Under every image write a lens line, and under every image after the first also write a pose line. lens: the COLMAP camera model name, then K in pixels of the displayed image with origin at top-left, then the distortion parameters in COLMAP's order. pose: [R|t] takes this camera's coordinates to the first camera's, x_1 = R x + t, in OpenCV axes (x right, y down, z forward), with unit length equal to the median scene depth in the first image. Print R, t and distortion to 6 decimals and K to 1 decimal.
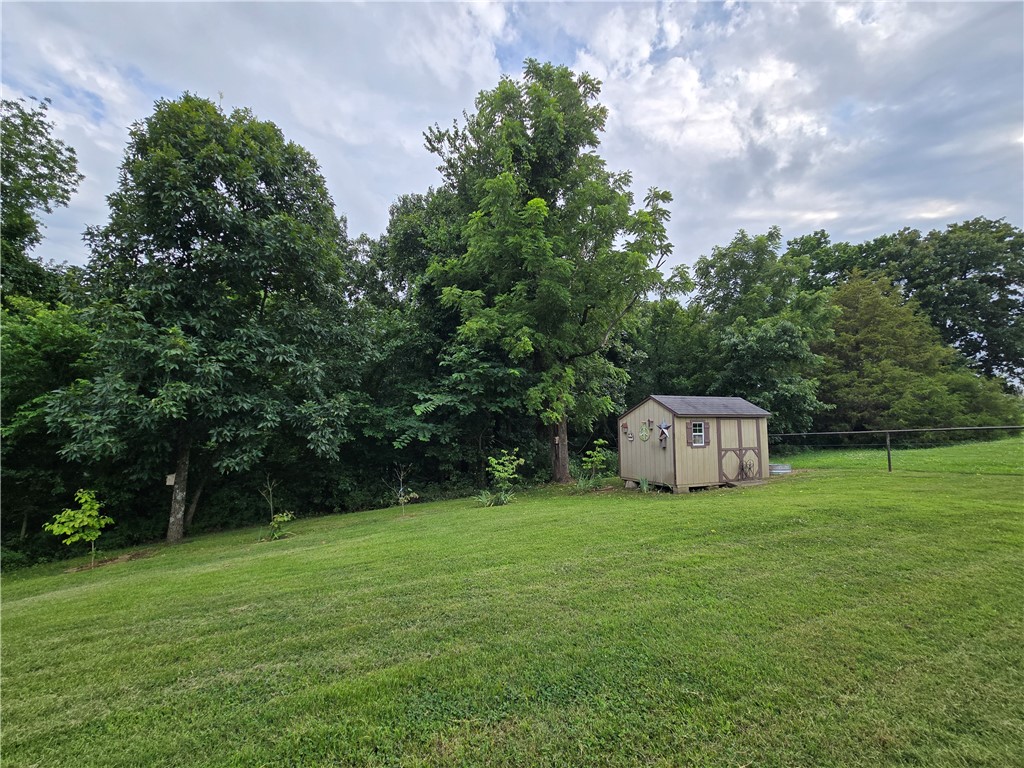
lens RADIAL K [[461.4, 0, 511.1], [0, 461.4, 391.6], [0, 0, 1]] dist [0.000808, 0.000657]
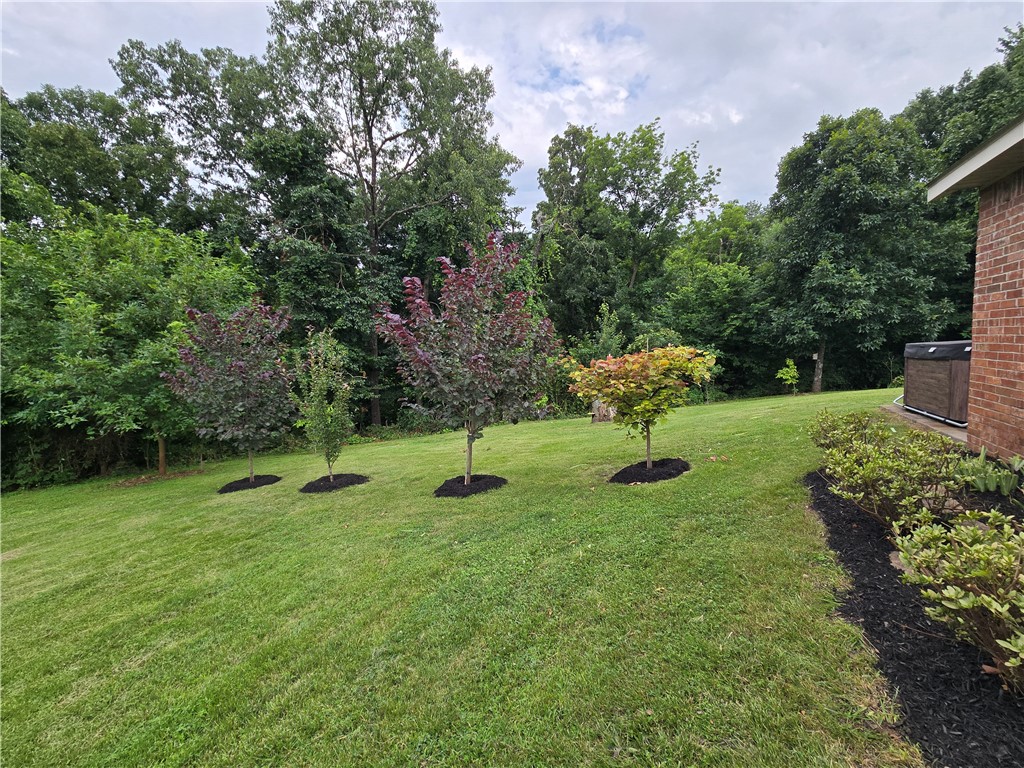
lens RADIAL K [[461.4, 0, 511.1], [0, 461.4, 391.6], [0, 0, 1]] dist [0.000808, 0.000657]
pose [[0.693269, 0.047877, -0.719087, -0.200341], [0.090979, 0.983994, 0.153227, -0.040124], [0.714914, -0.171649, 0.677816, -0.790043]]
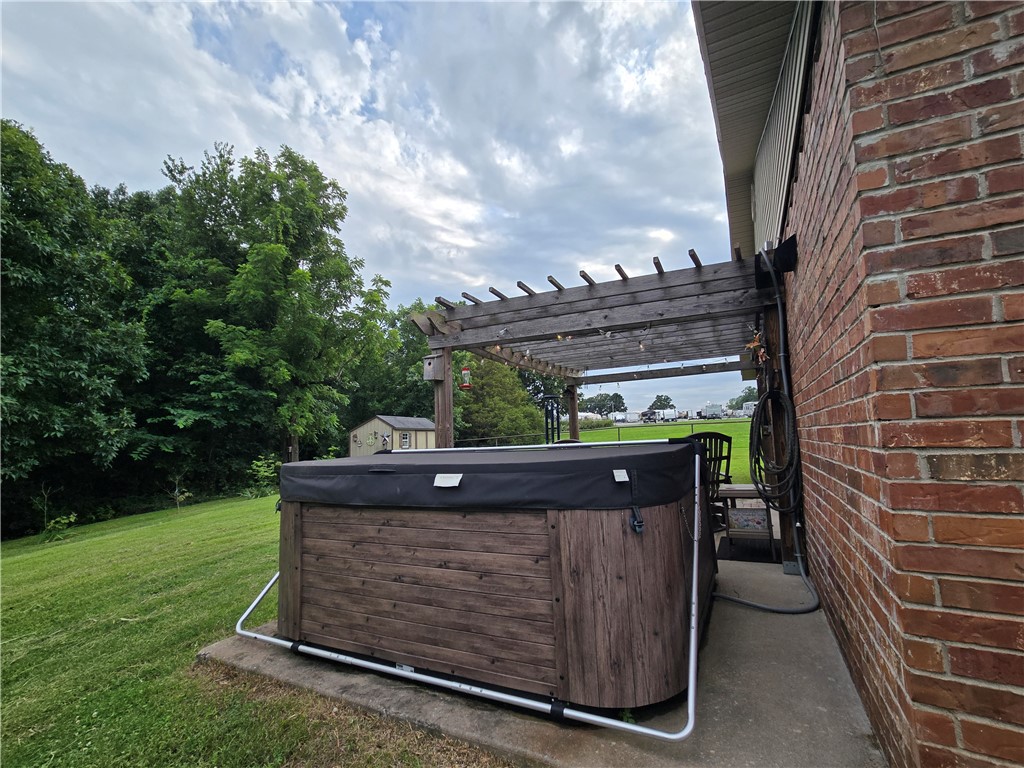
lens RADIAL K [[461.4, 0, 511.1], [0, 461.4, 391.6], [0, 0, 1]] dist [0.000808, 0.000657]
pose [[0.753115, 0.057841, 0.655342, -0.311531], [-0.029657, 0.998100, -0.054012, -0.001043], [-0.657220, 0.021241, 0.753399, -0.373738]]
